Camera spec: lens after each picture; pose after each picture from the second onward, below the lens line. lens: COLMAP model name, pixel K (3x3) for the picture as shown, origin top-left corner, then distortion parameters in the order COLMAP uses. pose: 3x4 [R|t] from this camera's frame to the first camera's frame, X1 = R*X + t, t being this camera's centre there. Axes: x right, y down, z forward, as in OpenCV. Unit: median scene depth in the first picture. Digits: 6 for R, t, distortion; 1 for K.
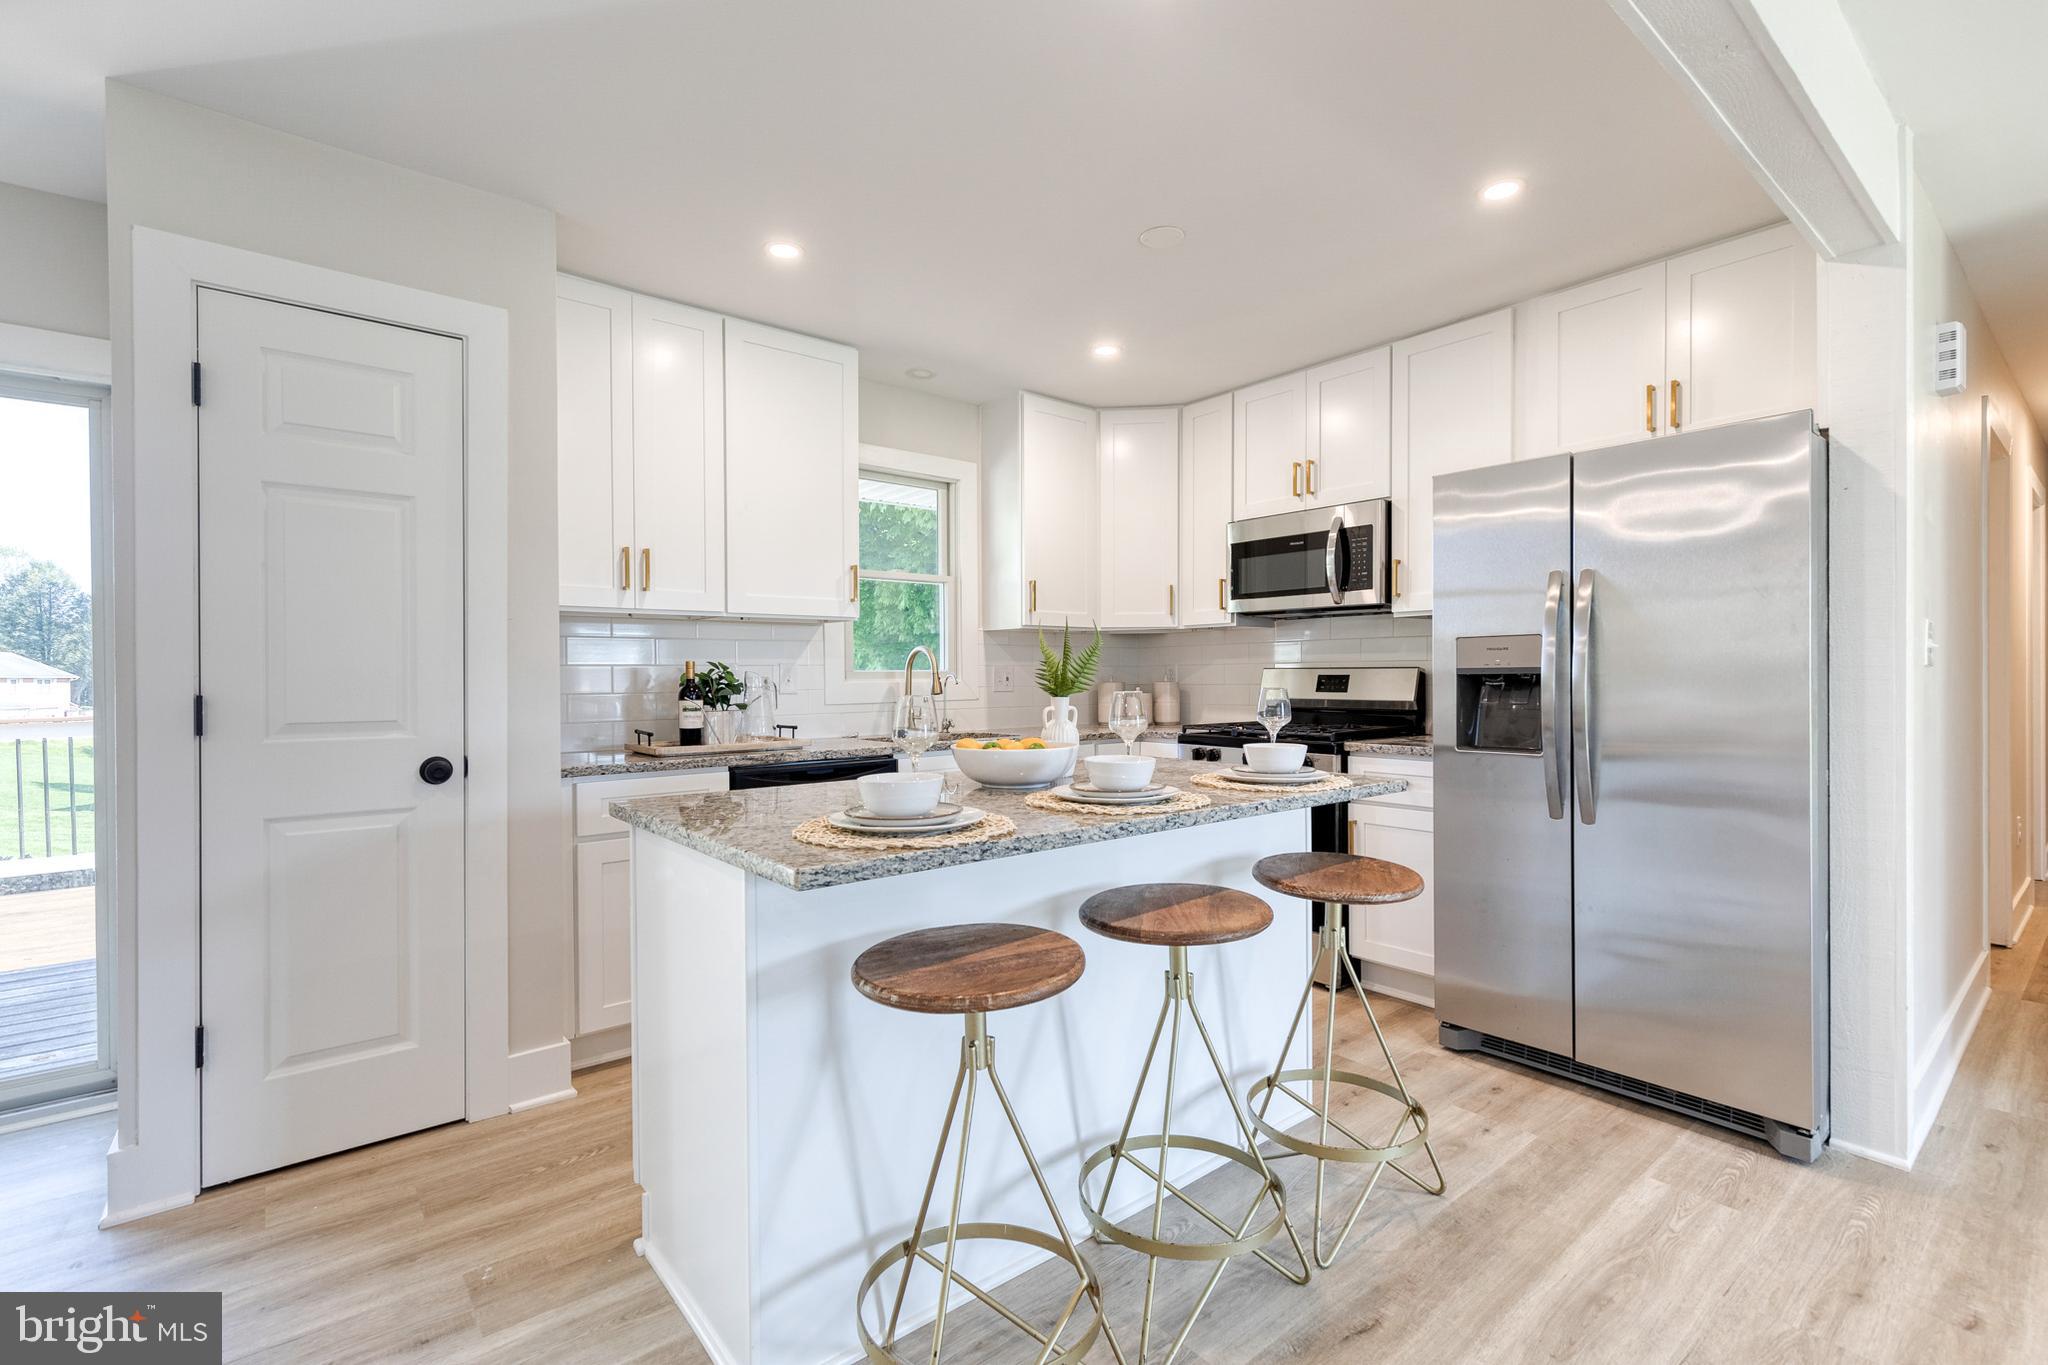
lens RADIAL K [[920.3, 0, 1043.6], [0, 920.3, 682.3], [0, 0, 1]] dist [0.013158, -0.000293]
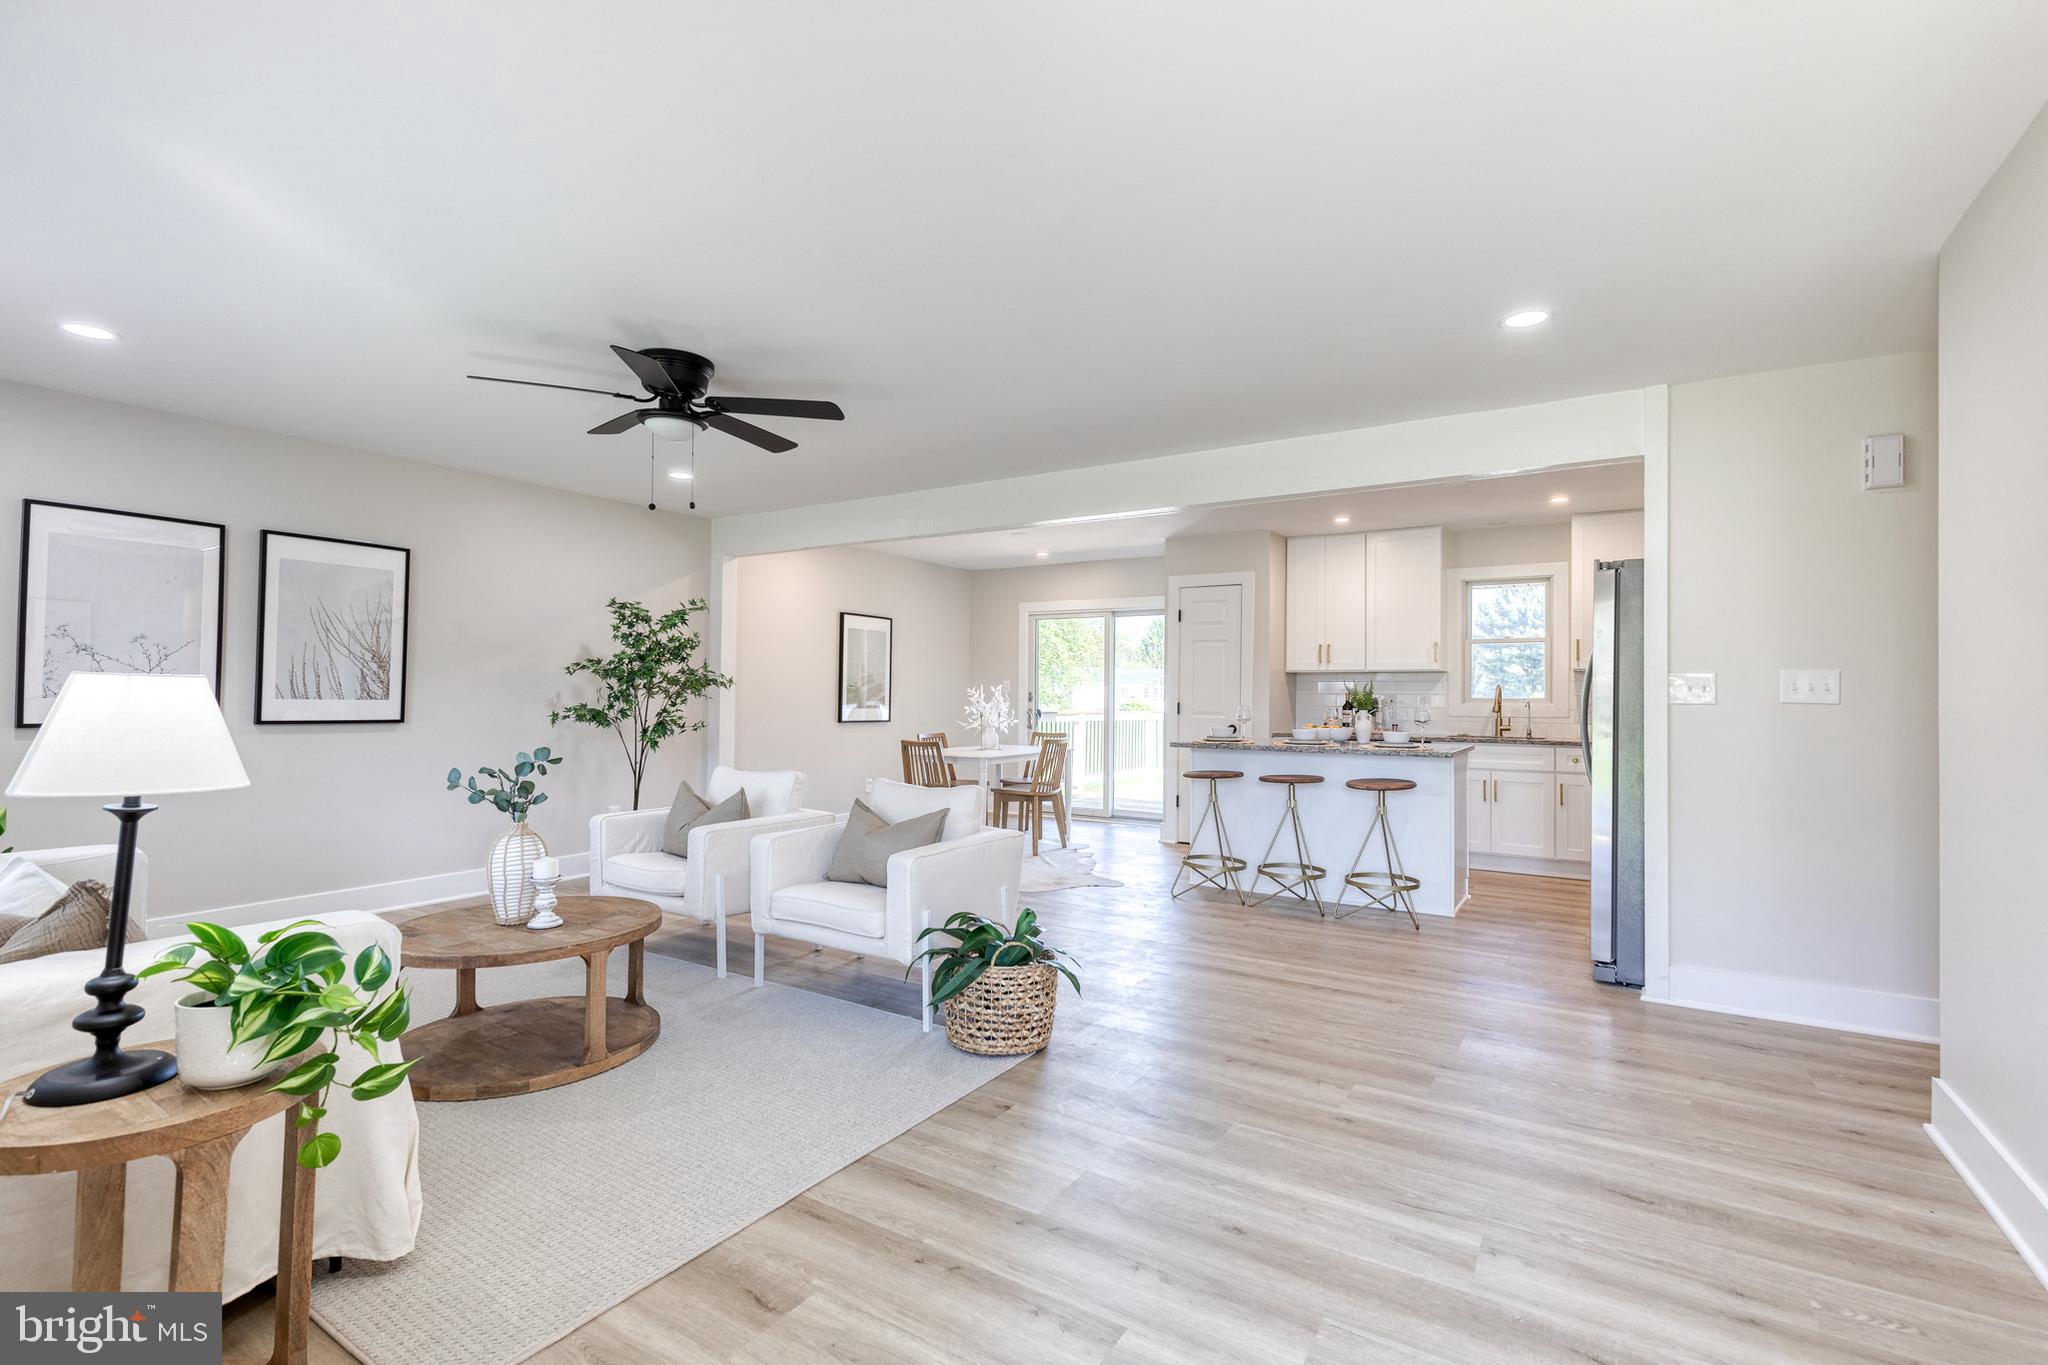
lens RADIAL K [[920.3, 0, 1043.6], [0, 920.3, 682.3], [0, 0, 1]] dist [0.013158, -0.000293]
pose [[0.316685, -0.002780, -0.948527, 1.309516], [-0.016931, 0.999820, -0.008583, -0.014145], [0.948380, 0.018778, 0.316581, -0.351679]]
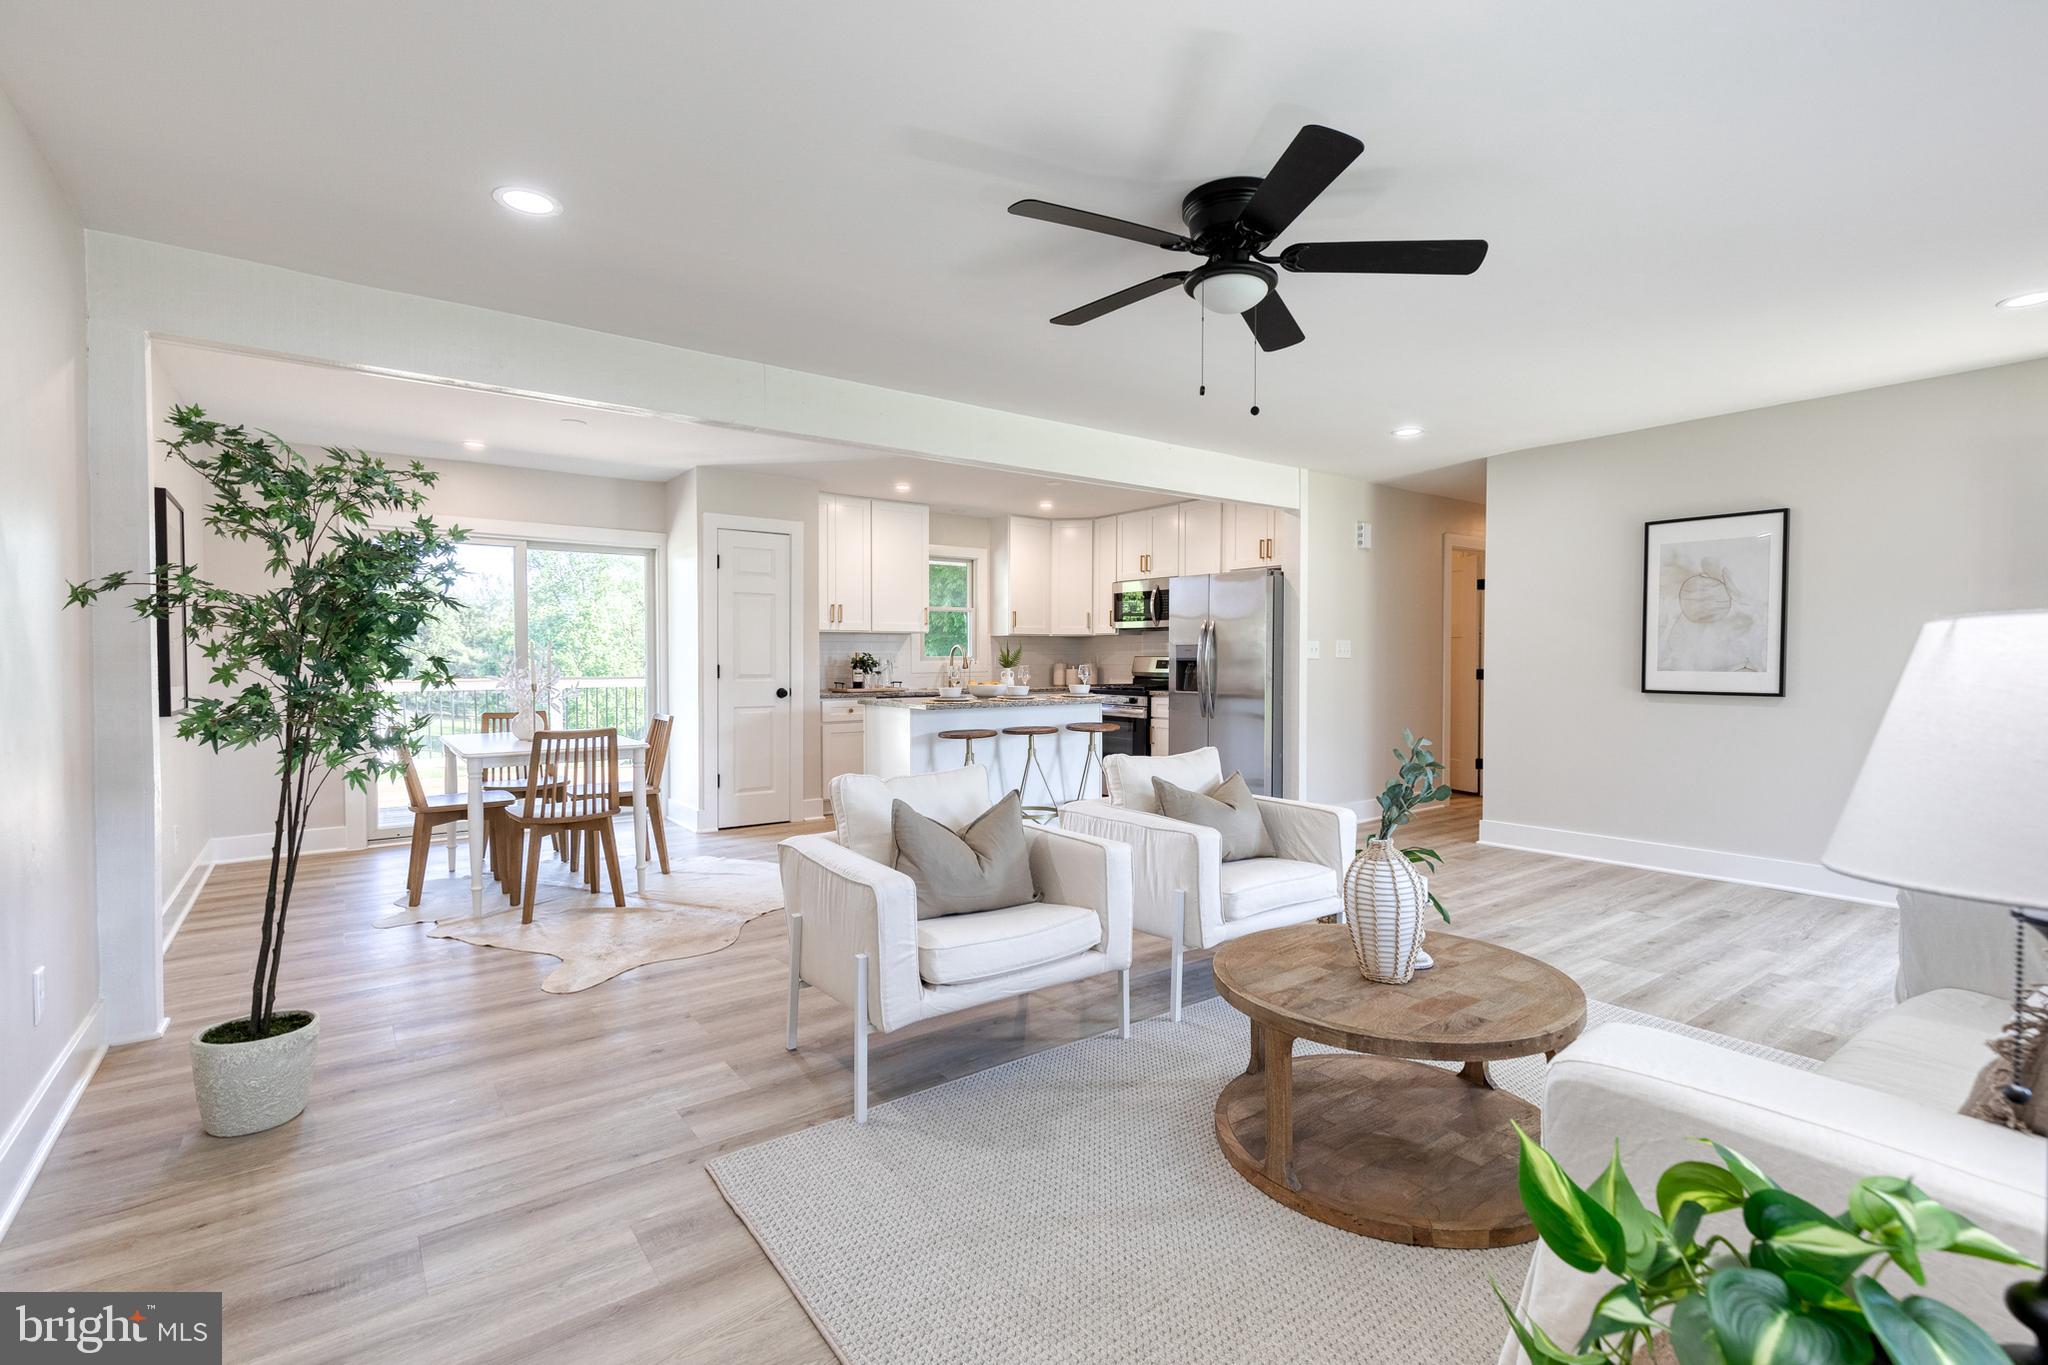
lens RADIAL K [[937.7, 0, 1045.9], [0, 937.7, 681.6], [0, 0, 1]] dist [0.011991, -0.000266]
pose [[0.999003, 0.008030, -0.043924, 0.165515], [-0.007238, 0.999809, 0.018166, 0.003445], [0.044061, -0.017830, 0.998870, -1.150842]]
